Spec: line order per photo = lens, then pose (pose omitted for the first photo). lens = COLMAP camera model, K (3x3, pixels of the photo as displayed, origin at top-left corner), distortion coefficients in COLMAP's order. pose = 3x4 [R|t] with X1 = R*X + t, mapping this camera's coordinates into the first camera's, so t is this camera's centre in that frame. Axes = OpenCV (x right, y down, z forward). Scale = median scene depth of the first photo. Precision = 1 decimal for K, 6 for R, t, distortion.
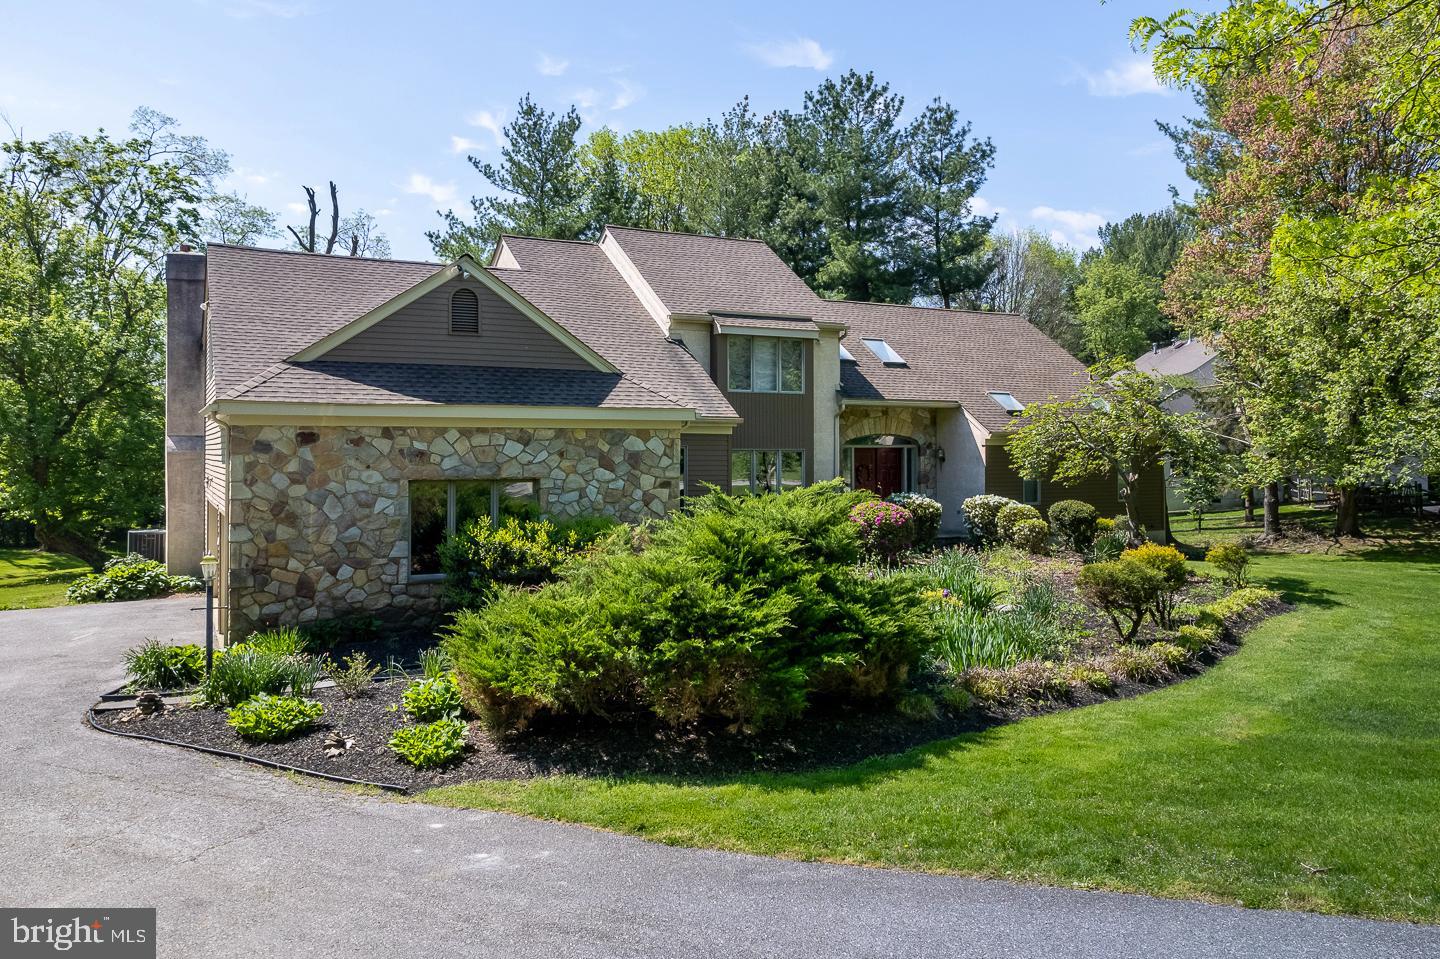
lens RADIAL K [[1020.3, 0, 702.1], [0, 1020.3, 432.8], [0, 0, 1]] dist [-0.011913, -0.001365]
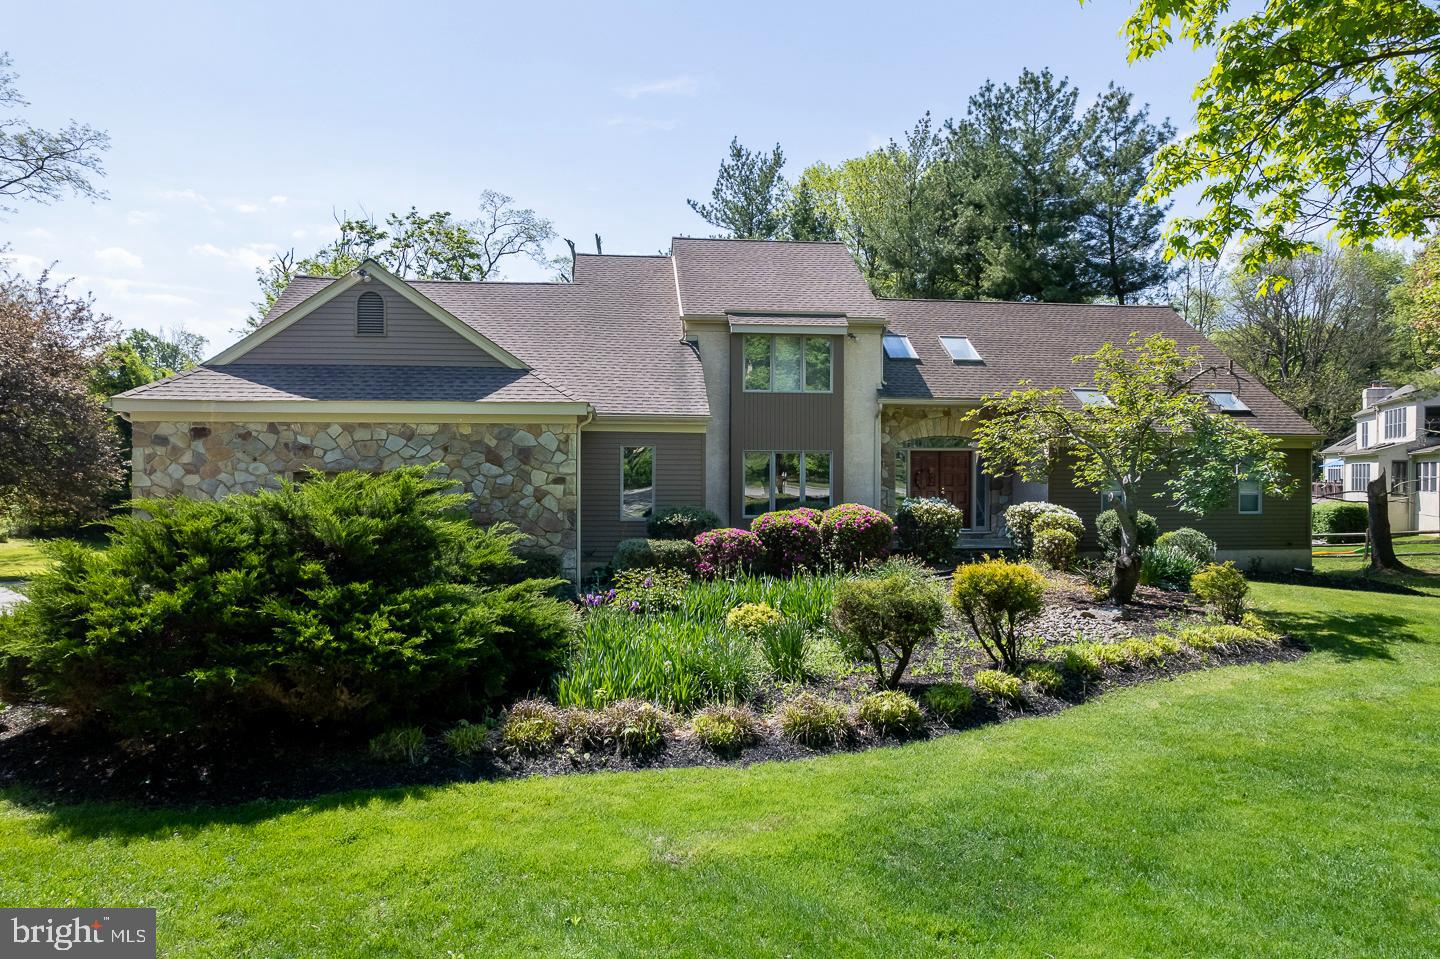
lens RADIAL K [[875.2, 0, 720.0], [0, 875.2, 479.5], [0, 0, 1]] dist [-0.027540, 0.002482]
pose [[0.937623, 0.009097, -0.347535, 0.409991], [0.001993, 0.999501, 0.031539, 0.023923], [0.347649, -0.030264, 0.937136, 0.272413]]
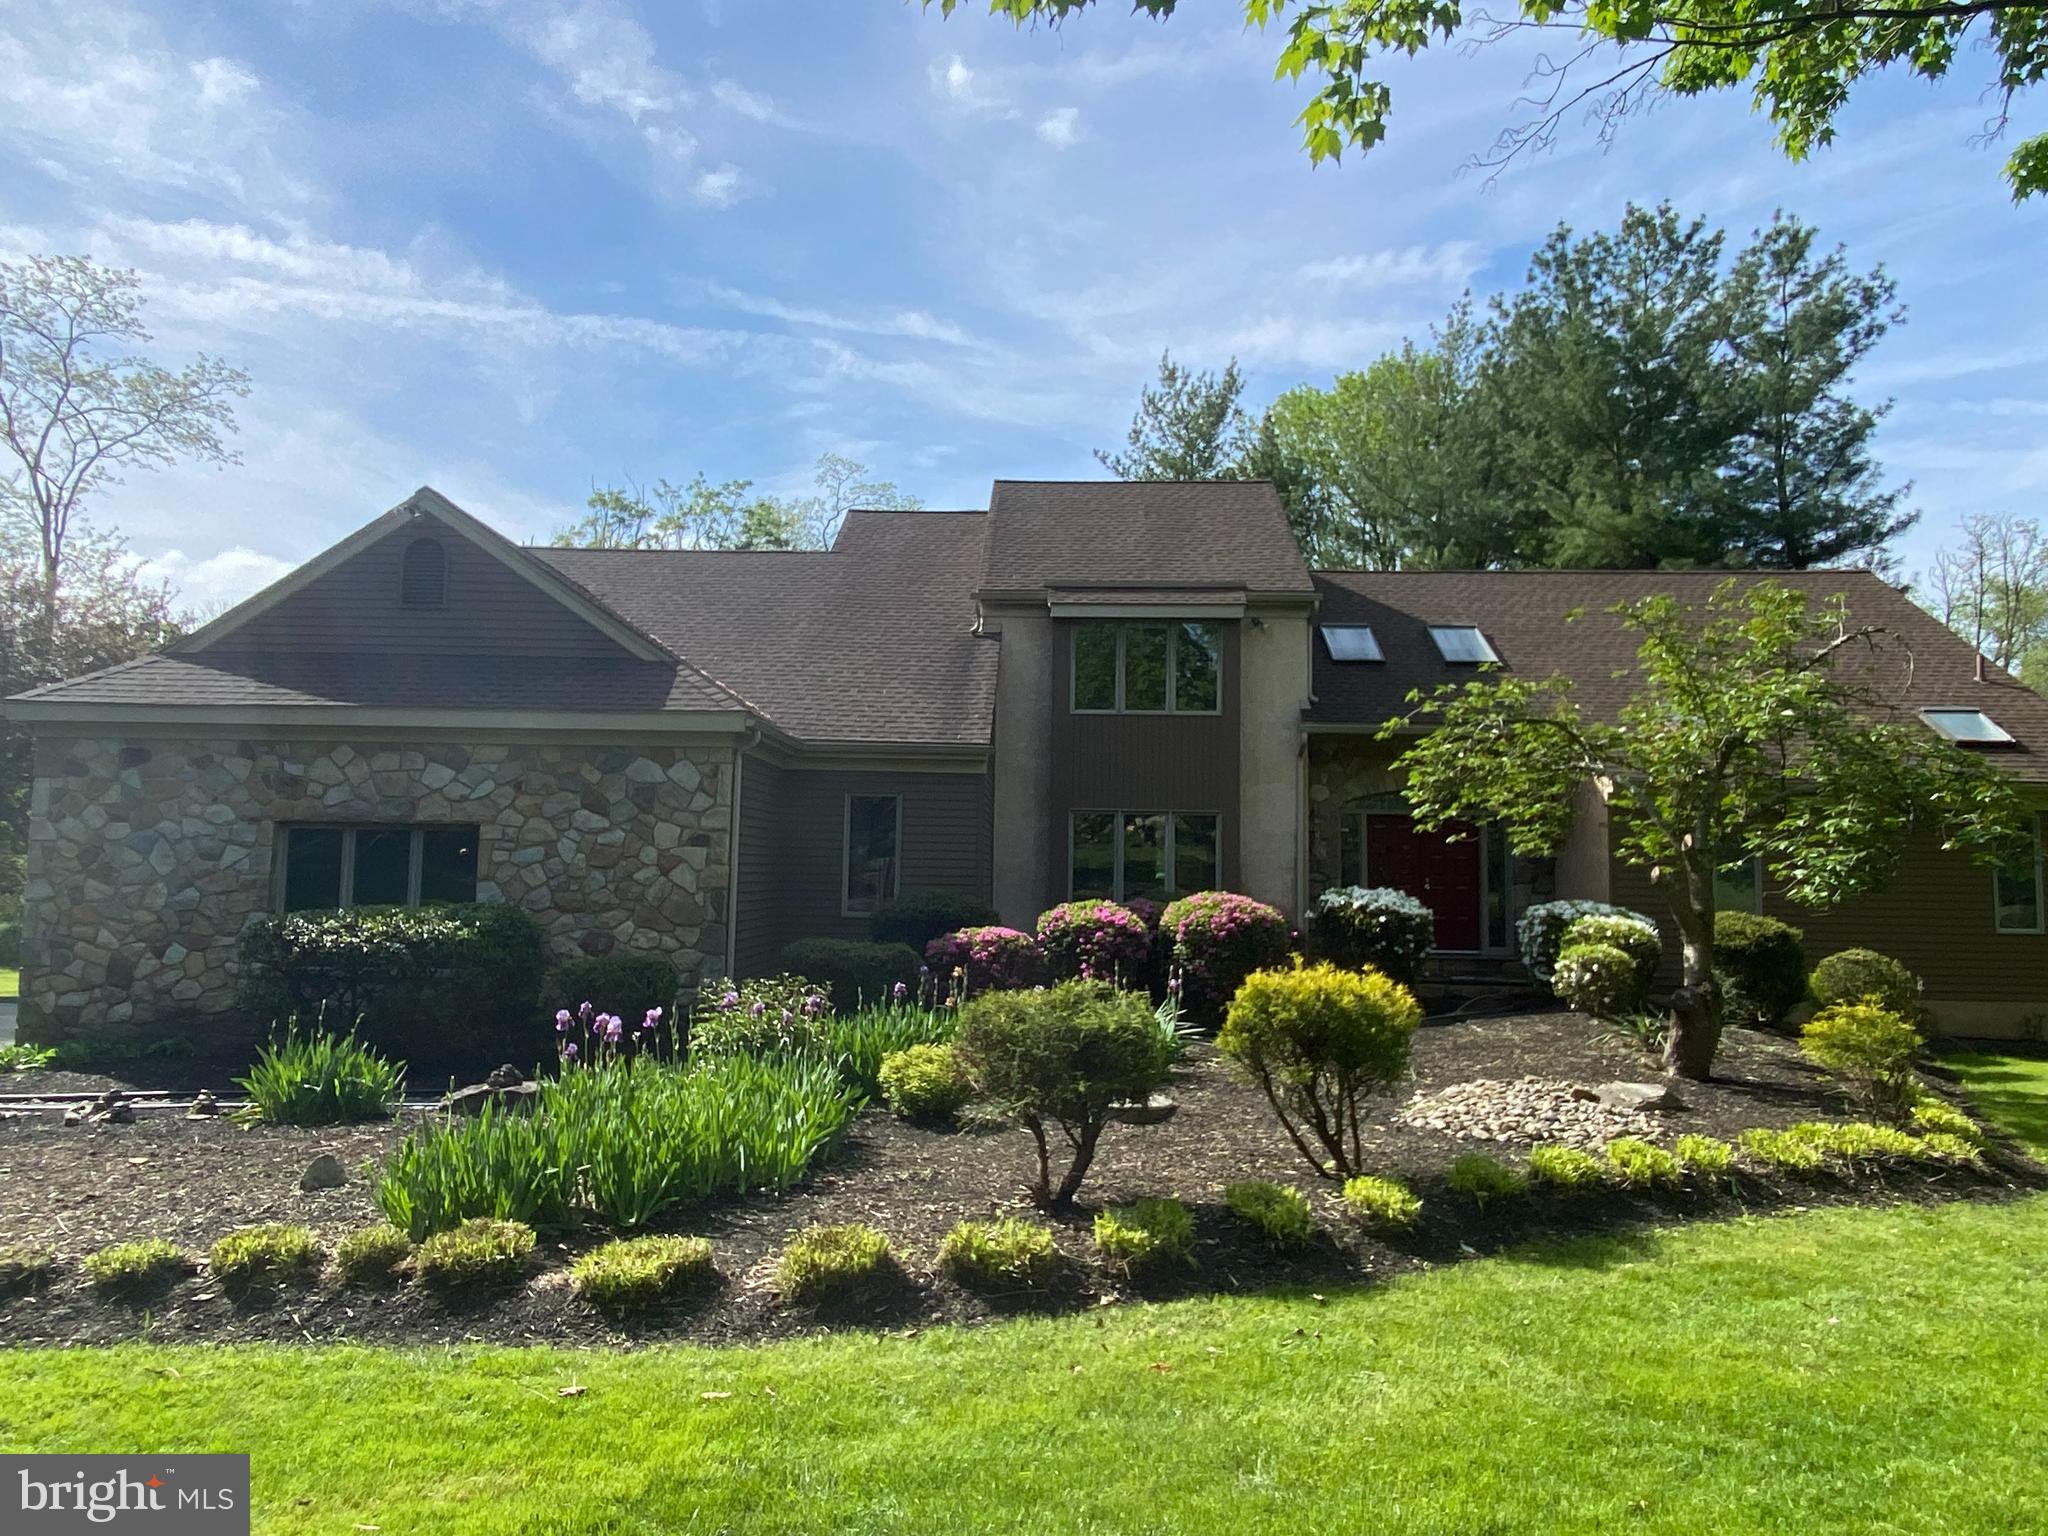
lens RADIAL K [[1318.8, 0, 1024.0], [0, 1318.8, 768.0], [0, 0, 1]] dist [0.100186, -0.110222]
pose [[0.878909, -0.021471, -0.476506, 0.509232], [-0.010172, 0.997915, -0.063729, 0.057469], [0.476881, 0.060859, 0.876858, 0.420777]]
